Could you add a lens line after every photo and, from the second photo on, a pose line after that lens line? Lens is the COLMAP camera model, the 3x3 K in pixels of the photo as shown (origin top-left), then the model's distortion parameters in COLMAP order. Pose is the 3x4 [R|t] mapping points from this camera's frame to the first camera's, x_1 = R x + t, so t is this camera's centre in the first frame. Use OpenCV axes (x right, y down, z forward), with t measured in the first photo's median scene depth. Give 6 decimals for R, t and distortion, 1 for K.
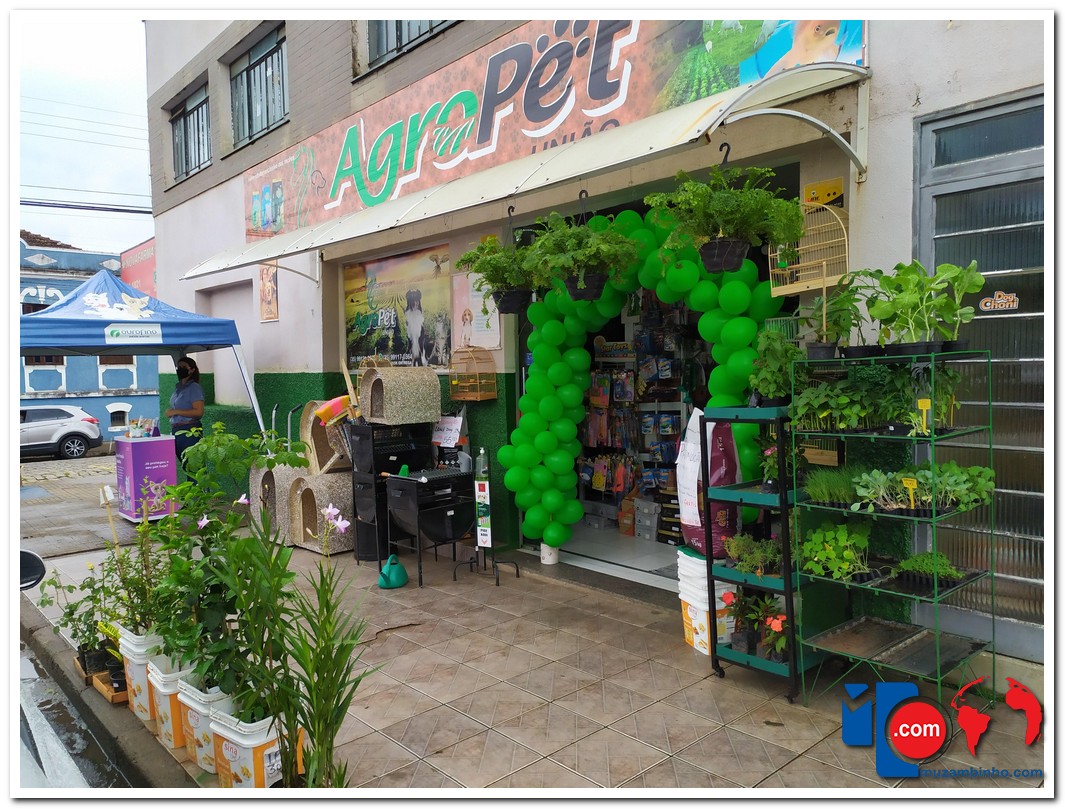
lens RADIAL K [[756.9, 0, 527.7], [0, 756.9, 410.7], [0, 0, 1]] dist [0.044828, -0.031597]
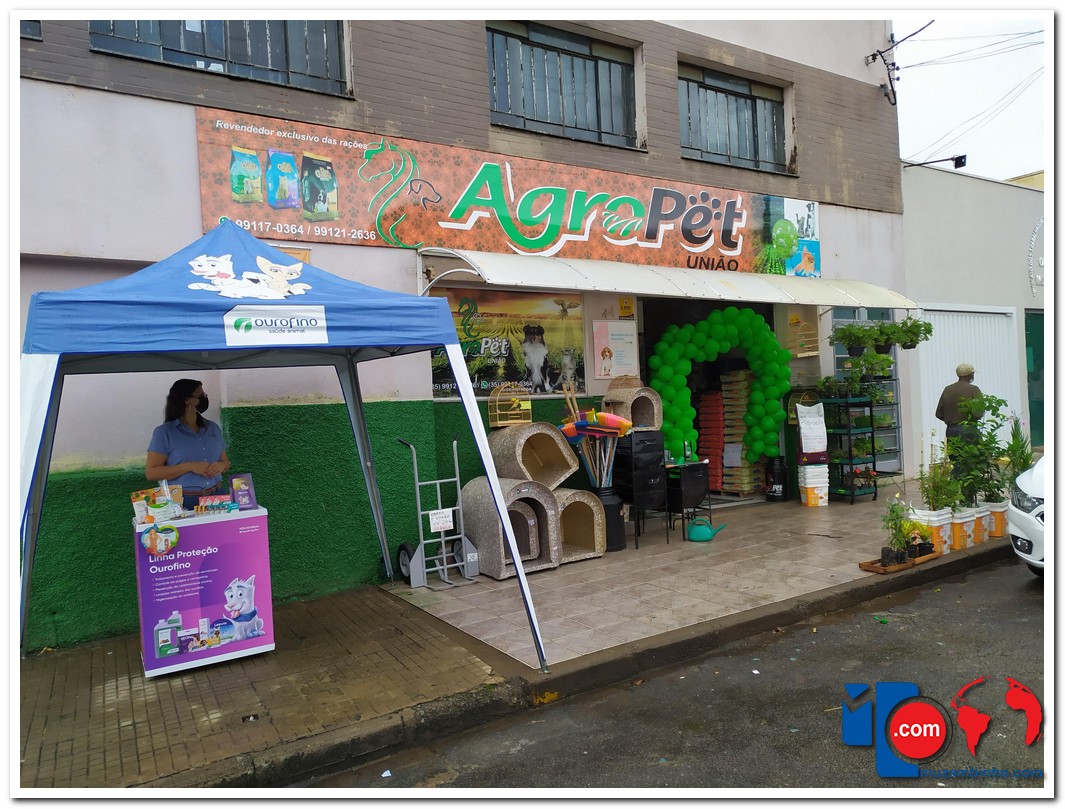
lens RADIAL K [[756.9, 0, 529.1], [0, 756.9, 408.1], [0, 0, 1]] dist [0.044828, -0.031597]
pose [[0.174633, 0.015101, 0.984518, -1.395708], [0.106387, 0.993739, -0.034113, 0.002532], [-0.978869, 0.110697, 0.171933, 0.906100]]
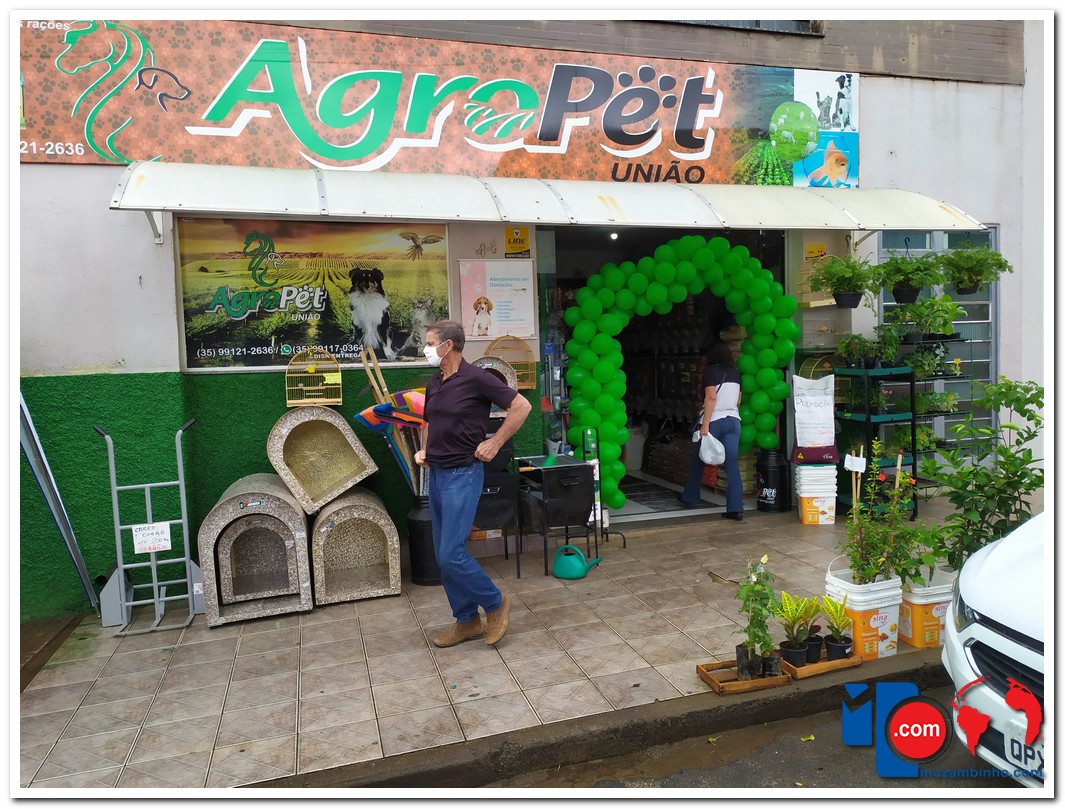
lens RADIAL K [[756.9, 0, 539.4], [0, 756.9, 406.9], [0, 0, 1]] dist [0.044828, -0.031597]
pose [[0.423300, -0.051234, 0.904540, -0.920016], [0.084282, 0.996297, 0.016990, -0.005020], [-0.902061, 0.069045, 0.426050, 0.527201]]
